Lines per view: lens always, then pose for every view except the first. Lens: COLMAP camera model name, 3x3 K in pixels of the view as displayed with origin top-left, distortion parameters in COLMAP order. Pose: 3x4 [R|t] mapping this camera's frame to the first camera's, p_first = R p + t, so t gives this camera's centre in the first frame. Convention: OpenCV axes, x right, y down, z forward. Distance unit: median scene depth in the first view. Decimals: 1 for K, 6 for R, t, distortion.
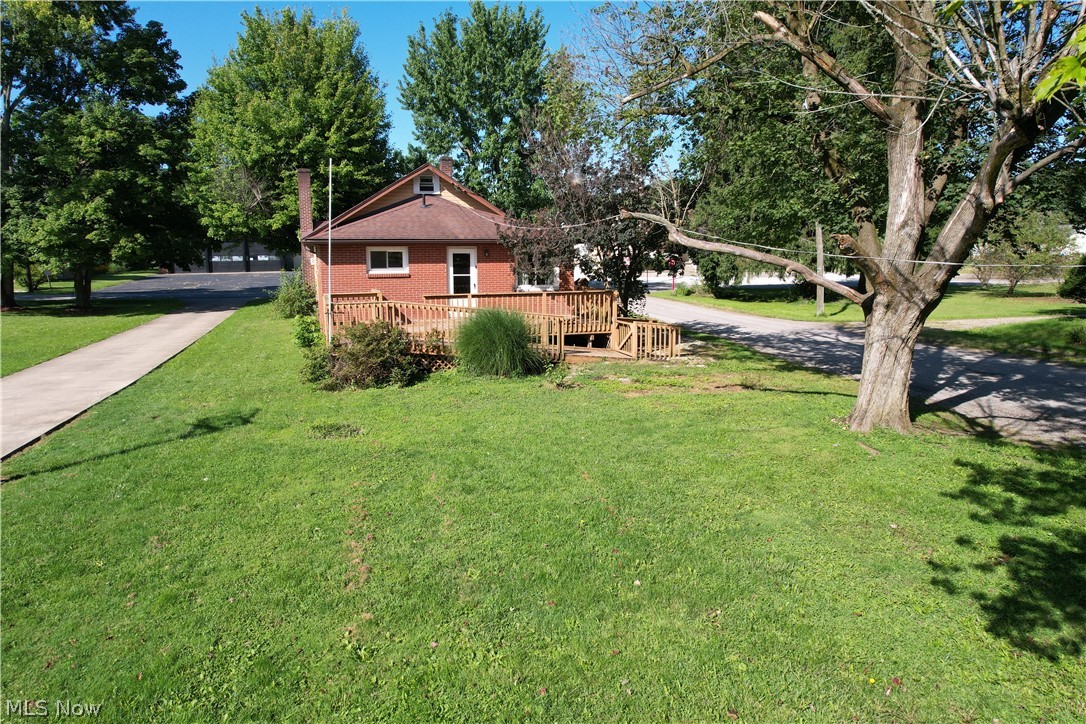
lens RADIAL K [[718.2, 0, 543.0], [0, 718.2, 362.0], [0, 0, 1]] dist [-0.007559, -0.000257]
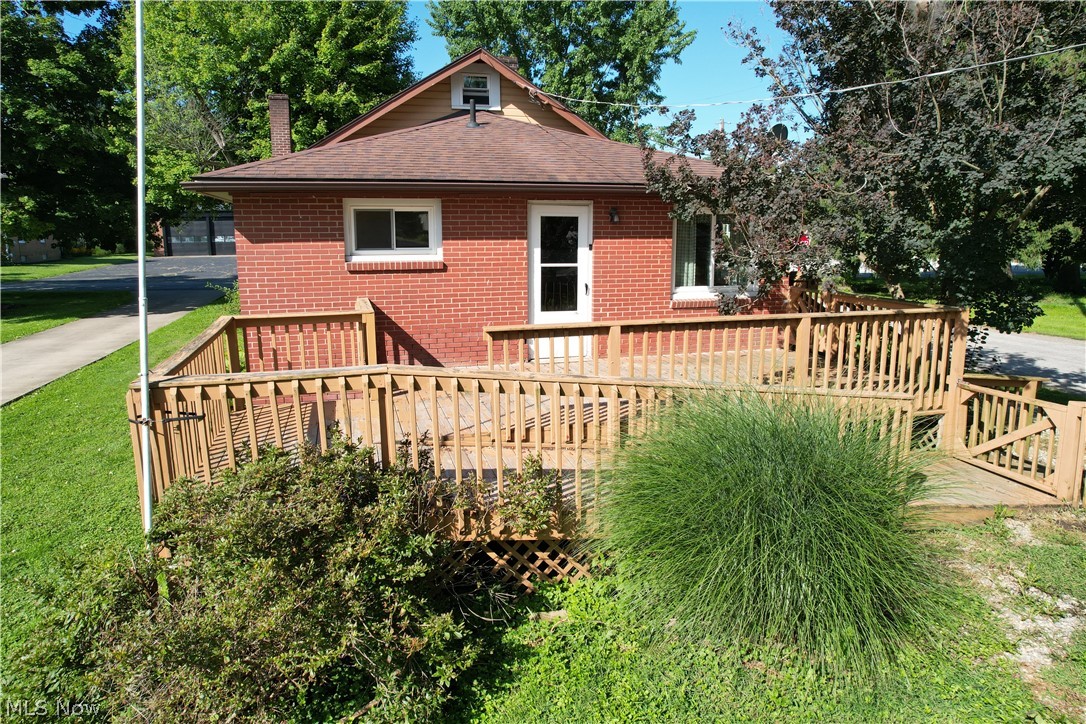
lens RADIAL K [[718.2, 0, 543.0], [0, 718.2, 362.0], [0, 0, 1]] dist [-0.007559, -0.000257]
pose [[0.999148, 0.009054, -0.040274, -0.089428], [-0.008124, 0.999698, 0.023210, -0.060617], [0.040472, -0.022863, 0.998919, 0.468967]]
